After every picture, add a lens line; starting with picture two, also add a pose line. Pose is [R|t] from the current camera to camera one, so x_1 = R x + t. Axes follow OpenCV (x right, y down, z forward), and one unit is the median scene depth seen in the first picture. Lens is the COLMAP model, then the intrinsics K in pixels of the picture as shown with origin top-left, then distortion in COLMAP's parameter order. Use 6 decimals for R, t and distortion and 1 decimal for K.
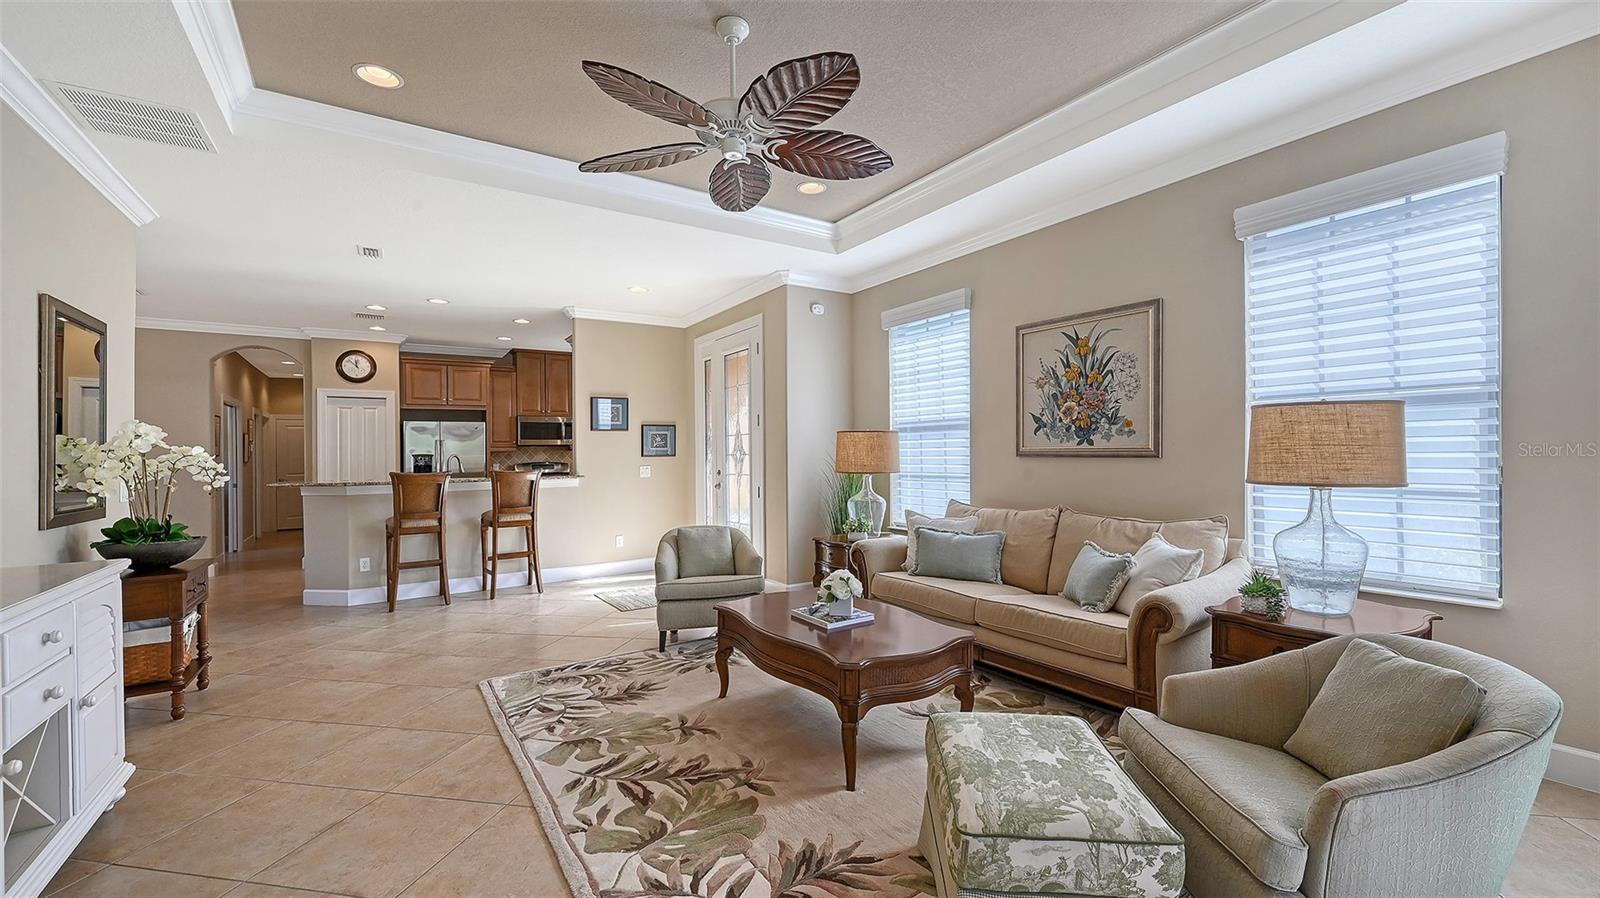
lens RADIAL K [[649.6, 0, 811.8], [0, 649.6, 450.8], [0, 0, 1]] dist [0.002826, 0.000213]
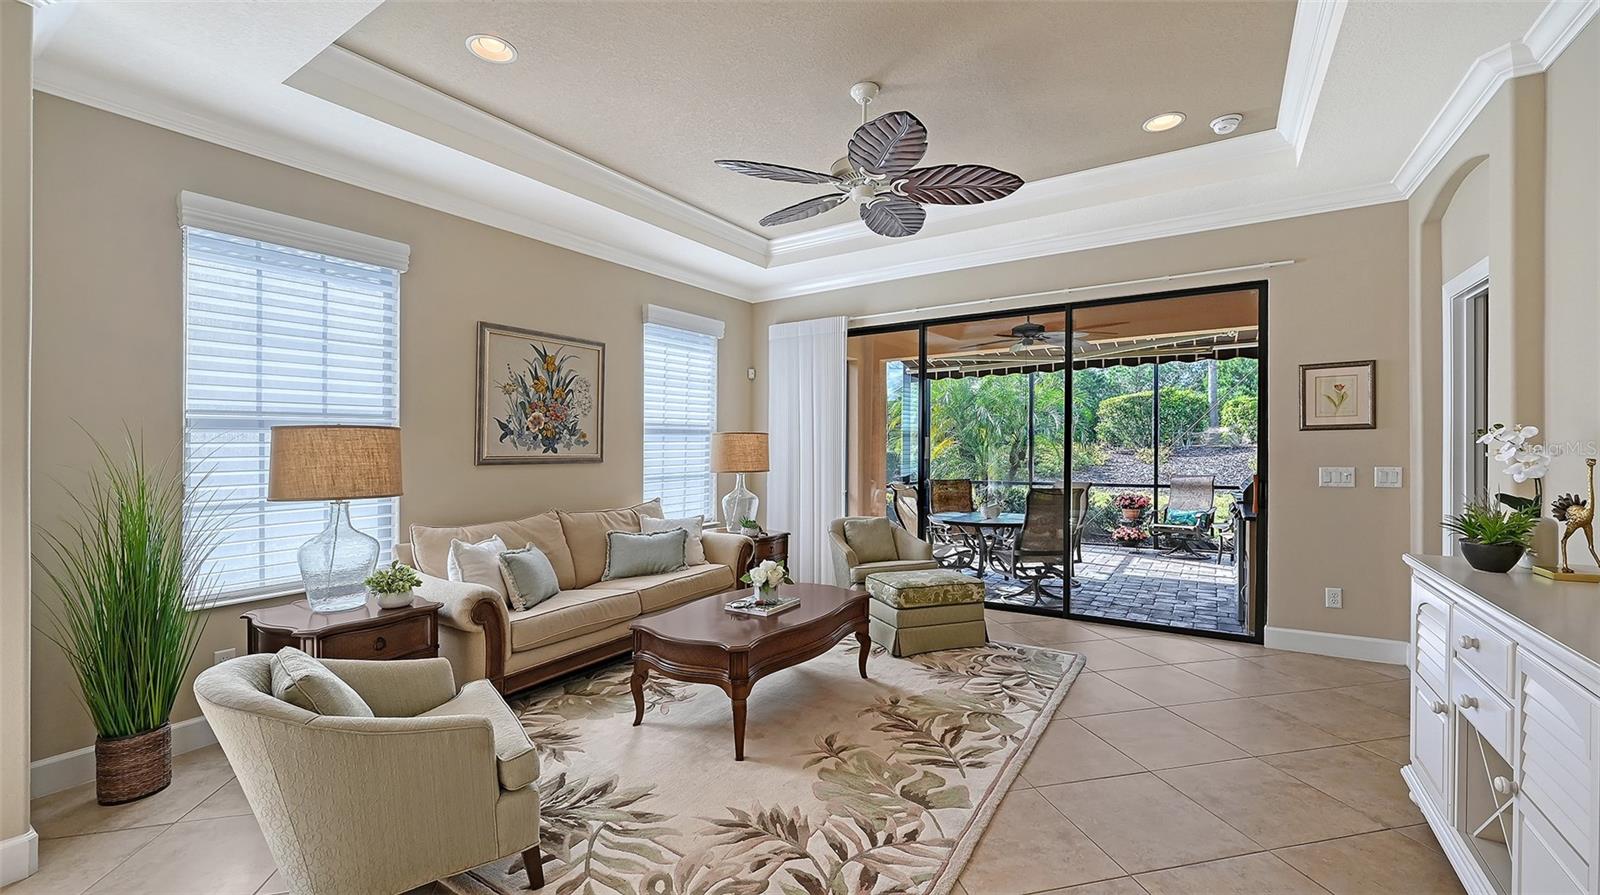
lens RADIAL K [[649.6, 0, 811.8], [0, 649.6, 449.3], [0, 0, 1]] dist [0.002826, 0.000213]
pose [[-0.412481, 0.018801, 0.910772, -0.811874], [0.018782, 0.999750, -0.012132, 0.007320], [-0.910773, 0.012102, -0.412731, 1.110082]]
